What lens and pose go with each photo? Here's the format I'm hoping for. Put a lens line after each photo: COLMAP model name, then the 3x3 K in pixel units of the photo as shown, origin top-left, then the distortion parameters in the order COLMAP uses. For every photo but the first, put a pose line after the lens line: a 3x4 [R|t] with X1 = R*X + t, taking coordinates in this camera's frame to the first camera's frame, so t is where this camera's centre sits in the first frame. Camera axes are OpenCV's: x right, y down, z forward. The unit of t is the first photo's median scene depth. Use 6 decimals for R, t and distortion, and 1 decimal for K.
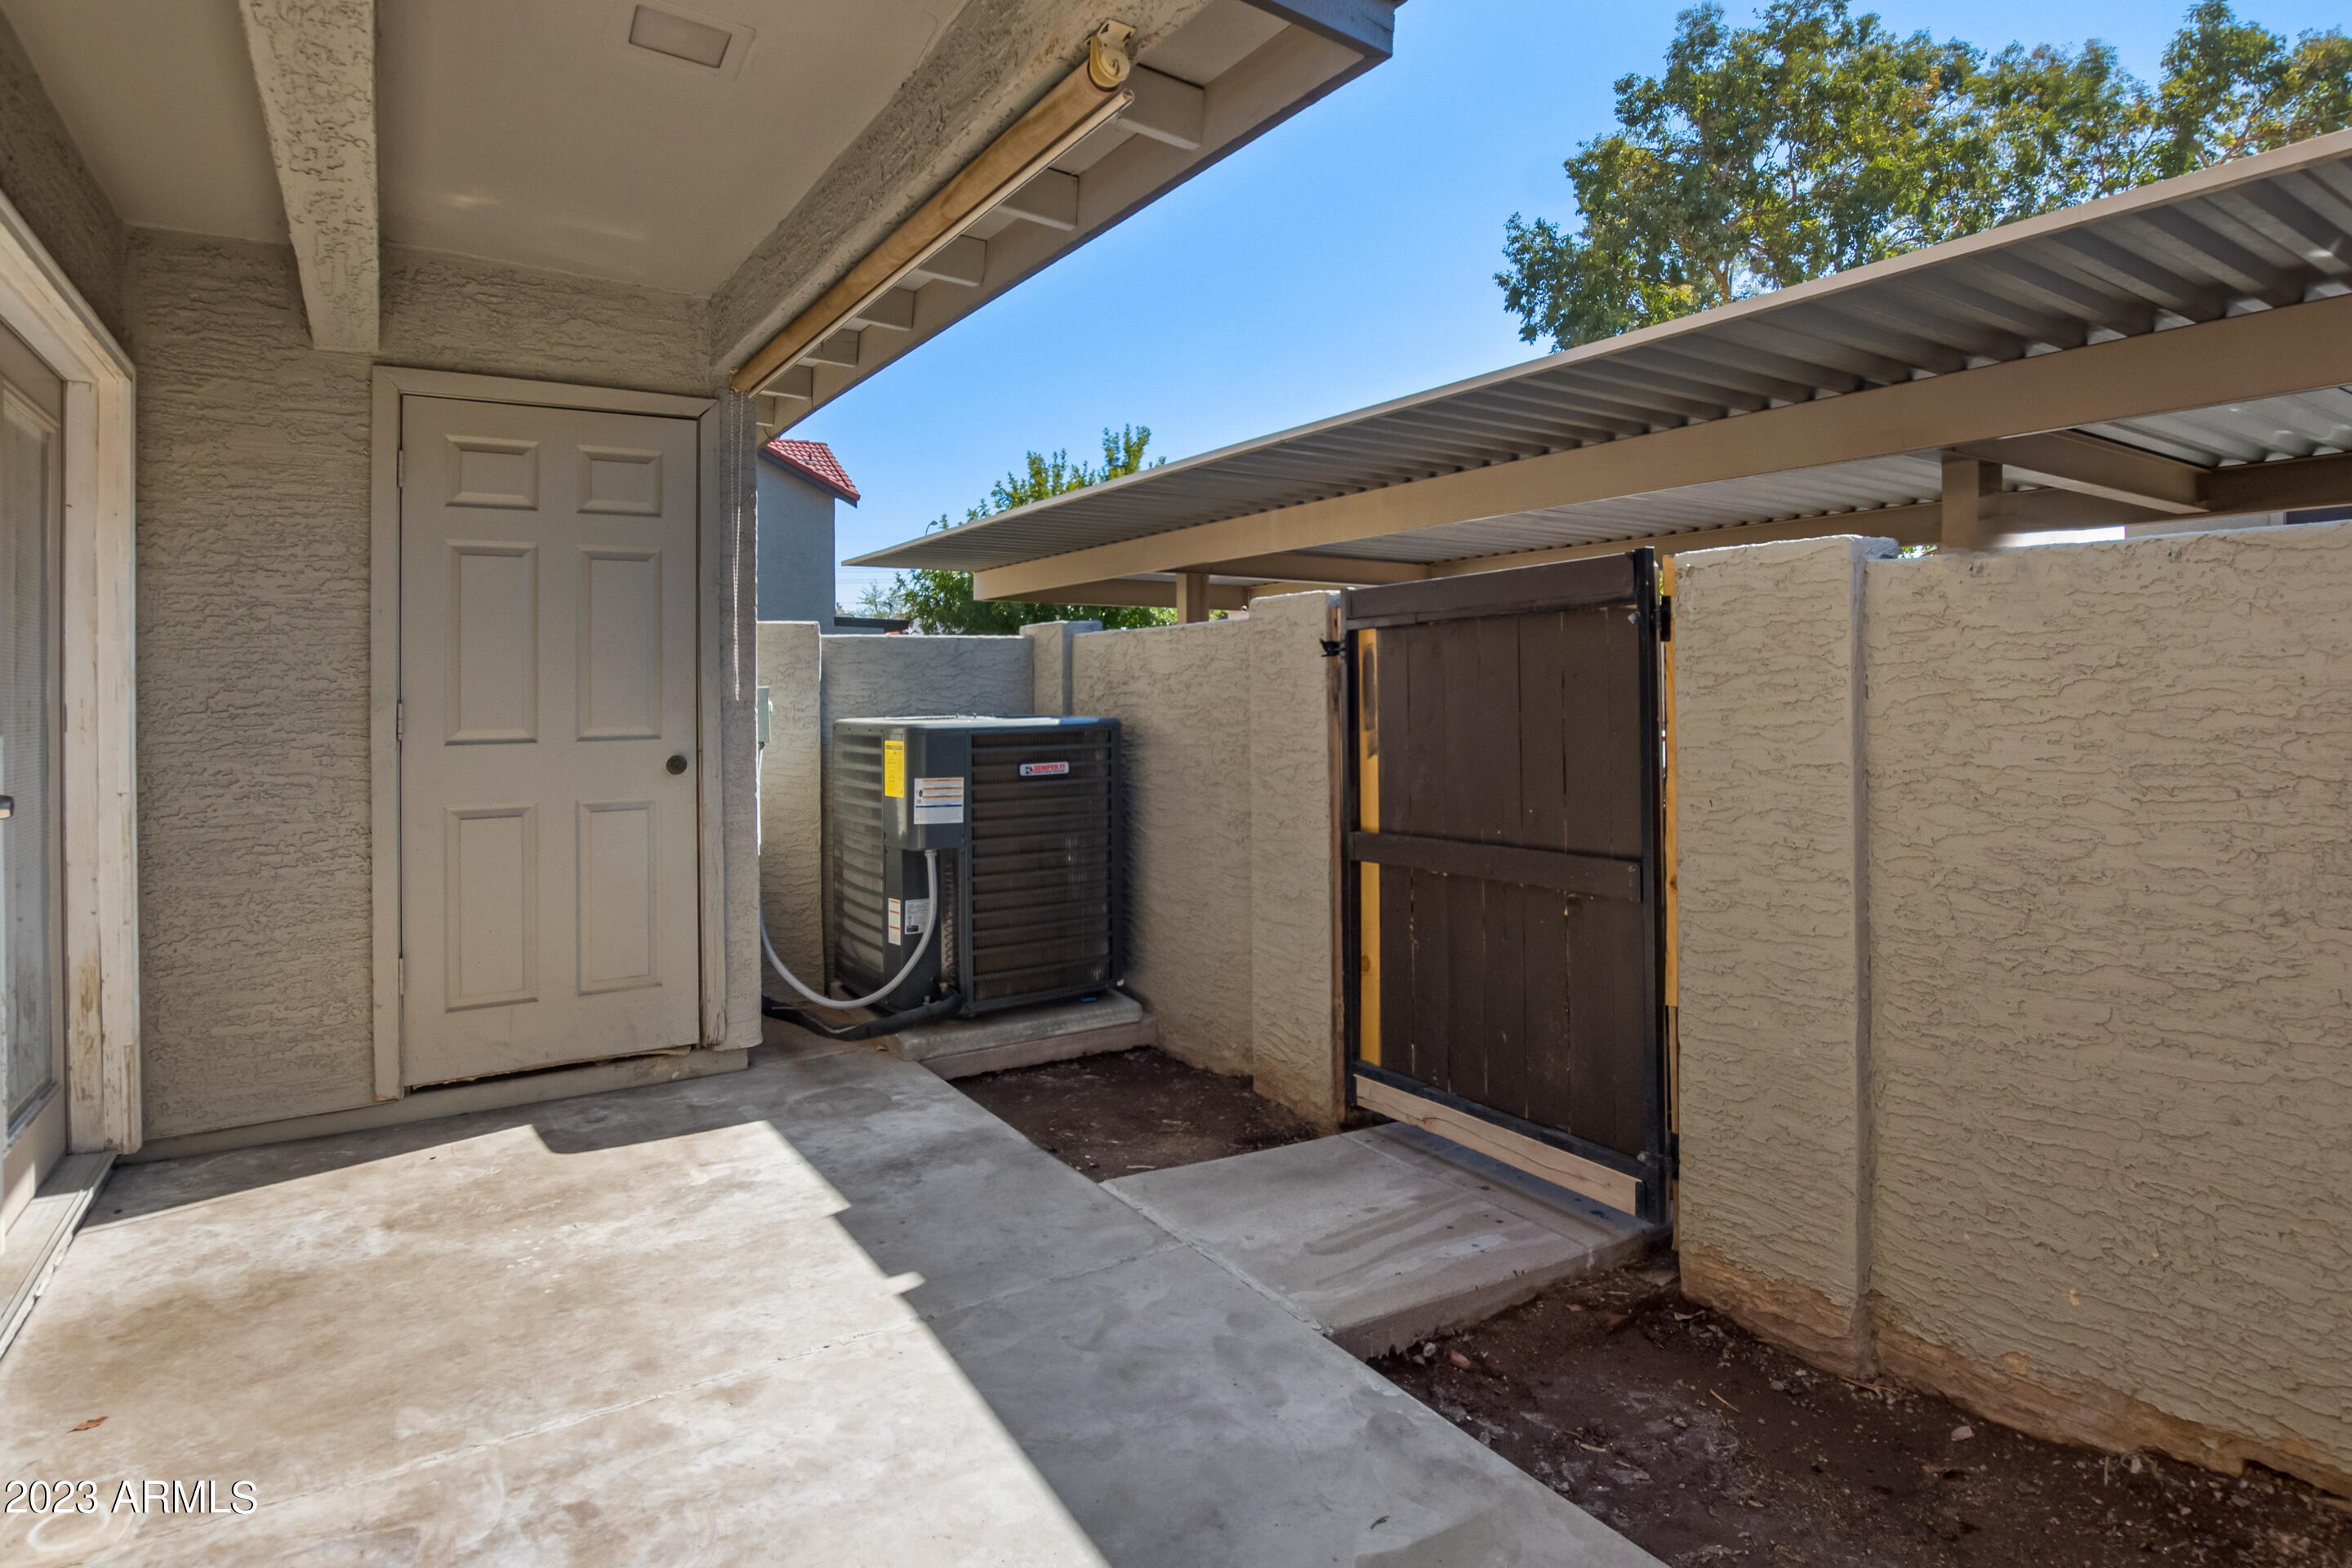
lens RADIAL K [[1191.0, 0, 1248.1], [0, 1191.0, 675.3], [0, 0, 1]] dist [-0.040341, 0.005500]
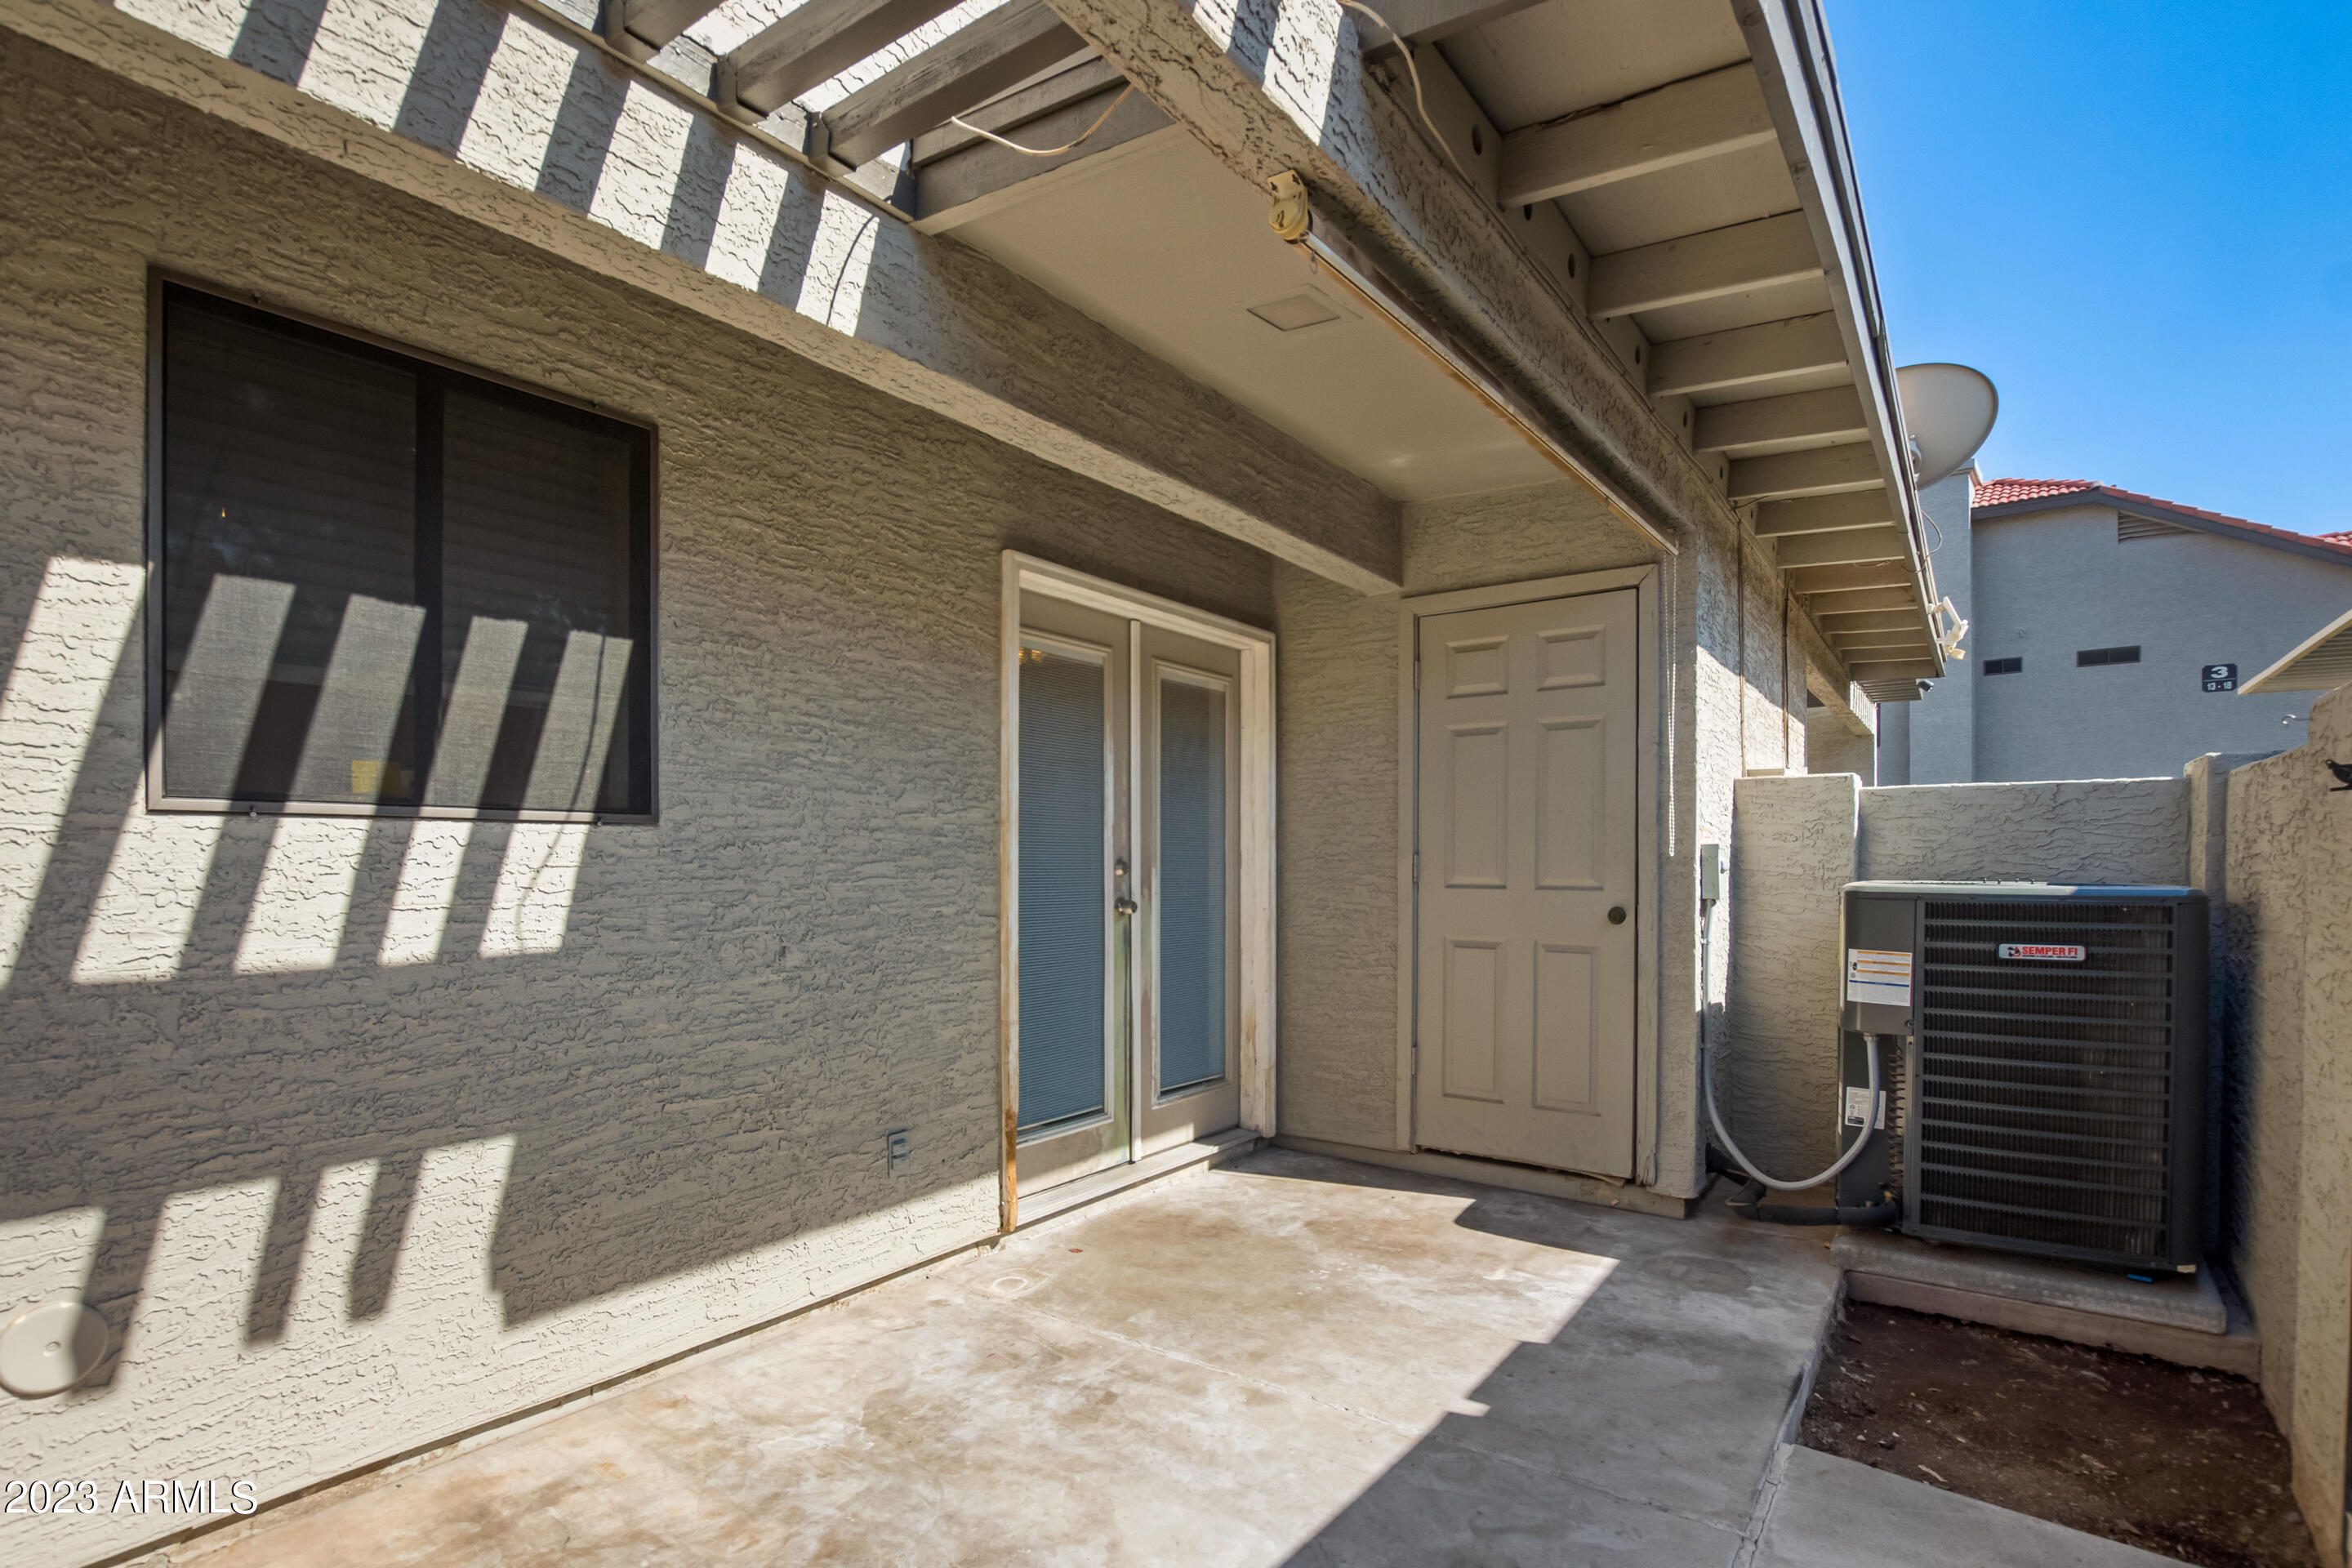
lens RADIAL K [[1191.0, 0, 1211.7], [0, 1191.0, 879.8], [0, 0, 1]] dist [-0.040341, 0.005500]
pose [[0.346451, 0.029797, -0.937595, 0.468902], [0.003374, 0.999449, 0.033010, 0.008251], [0.938062, -0.014600, 0.346159, 0.333640]]
